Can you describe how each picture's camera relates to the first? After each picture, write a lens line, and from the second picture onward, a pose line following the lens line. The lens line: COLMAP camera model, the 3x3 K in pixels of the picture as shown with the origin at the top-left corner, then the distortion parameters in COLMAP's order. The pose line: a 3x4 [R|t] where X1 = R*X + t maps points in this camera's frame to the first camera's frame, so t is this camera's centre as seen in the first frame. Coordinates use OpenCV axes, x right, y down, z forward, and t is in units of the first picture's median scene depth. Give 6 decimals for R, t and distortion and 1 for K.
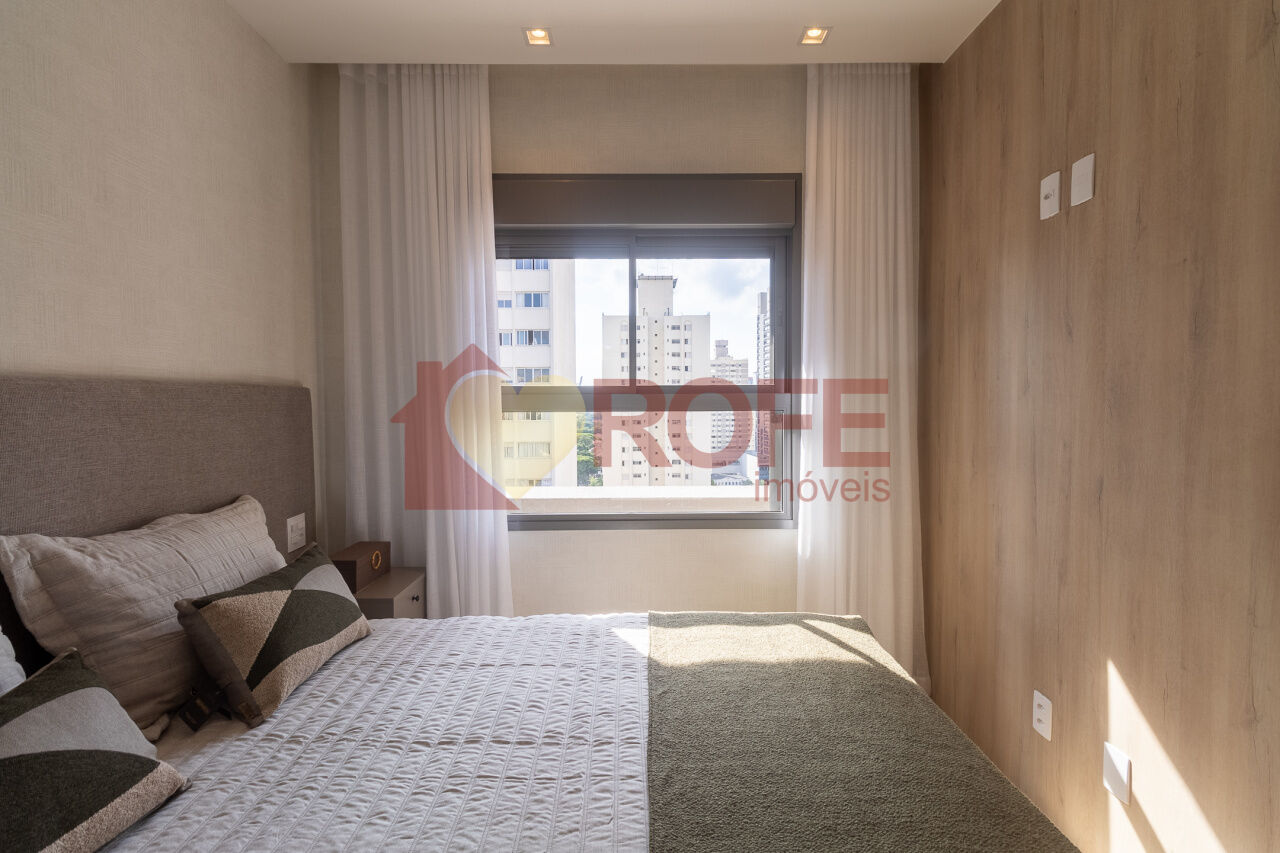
lens RADIAL K [[588.3, 0, 685.8], [0, 588.3, 427.5], [0, 0, 1]] dist [0.001678, 0.000735]
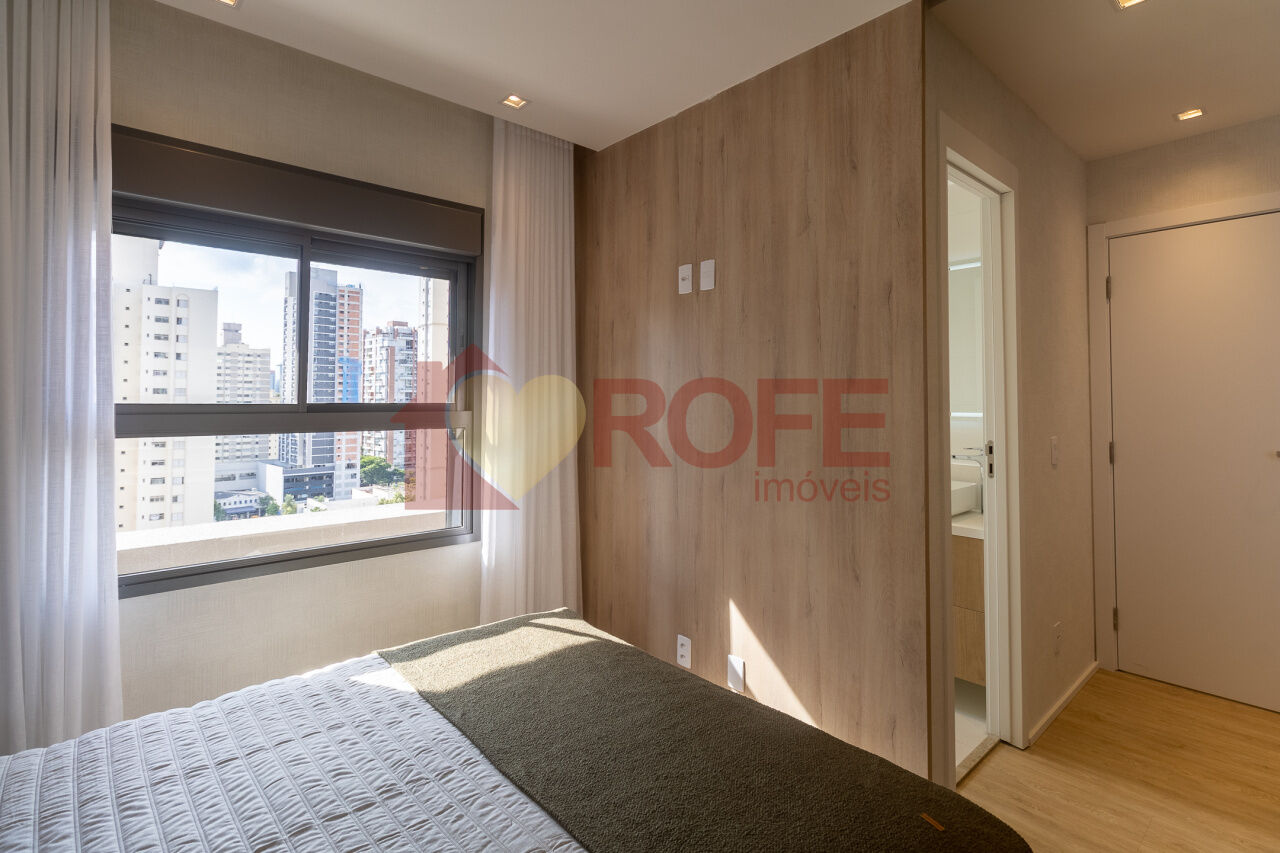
lens RADIAL K [[641.9, 0, 639.3], [0, 641.9, 380.5], [0, 0, 1]] dist [0.000148, 0.000289]
pose [[0.740715, 0.024834, 0.671360, -0.481621], [0.015608, 0.998411, -0.054152, -0.060284], [-0.671638, 0.050589, 0.739150, -0.064110]]
